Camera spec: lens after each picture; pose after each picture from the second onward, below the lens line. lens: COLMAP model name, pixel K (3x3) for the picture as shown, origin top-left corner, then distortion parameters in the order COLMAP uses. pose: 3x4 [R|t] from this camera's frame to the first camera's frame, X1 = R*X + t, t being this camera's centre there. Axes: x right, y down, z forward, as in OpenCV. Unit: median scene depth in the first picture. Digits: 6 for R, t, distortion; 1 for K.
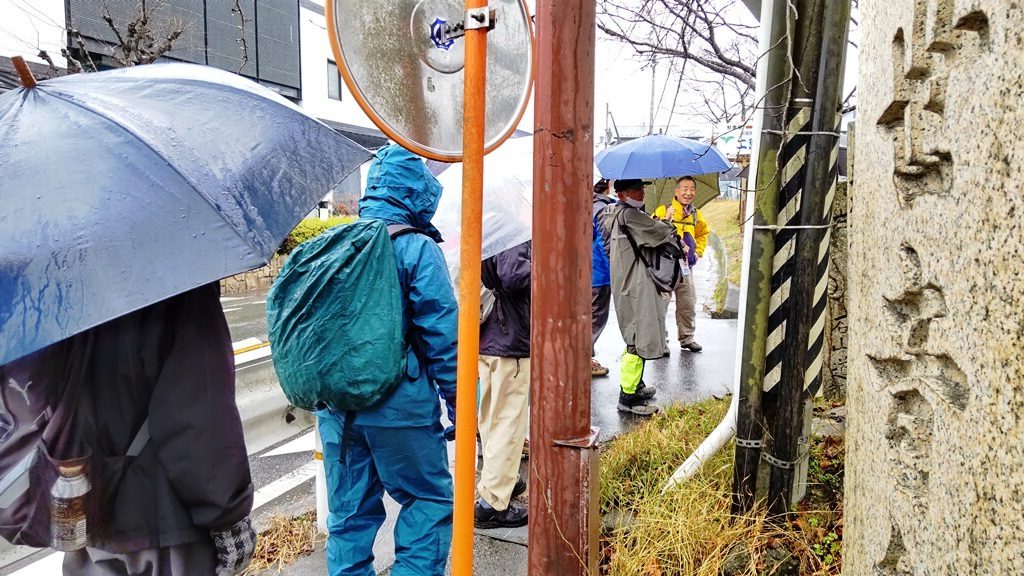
lens RADIAL K [[709.6, 0, 515.3], [0, 709.6, 280.5], [0, 0, 1]] dist [0.127062, -0.257907]
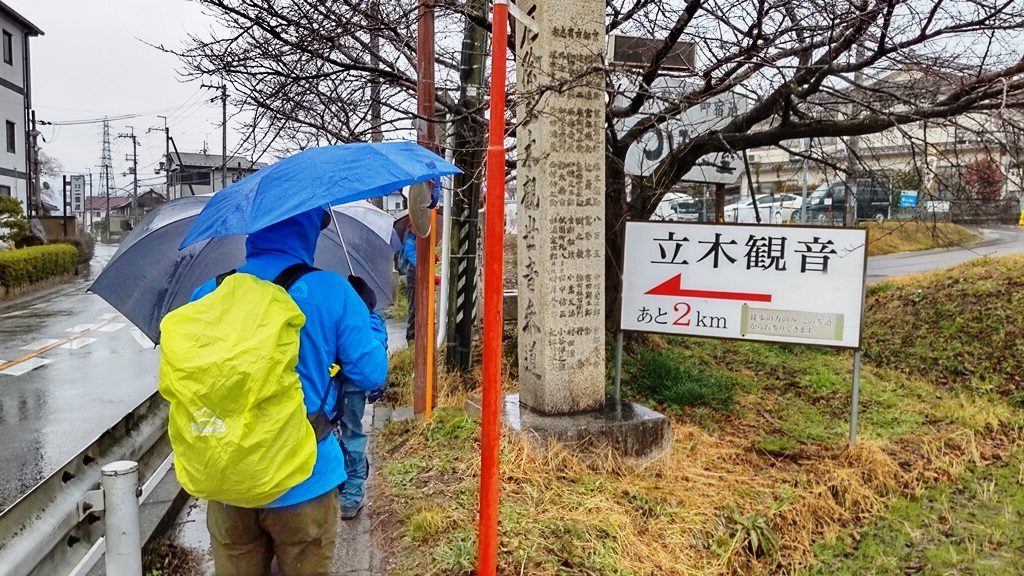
lens RADIAL K [[709.6, 0, 515.3], [0, 709.6, 280.5], [0, 0, 1]] dist [0.127062, -0.257907]
pose [[0.830865, -0.032329, 0.555535, -0.851140], [0.055984, 0.998102, -0.025646, 0.087233], [-0.553651, 0.052410, 0.831098, -1.160544]]
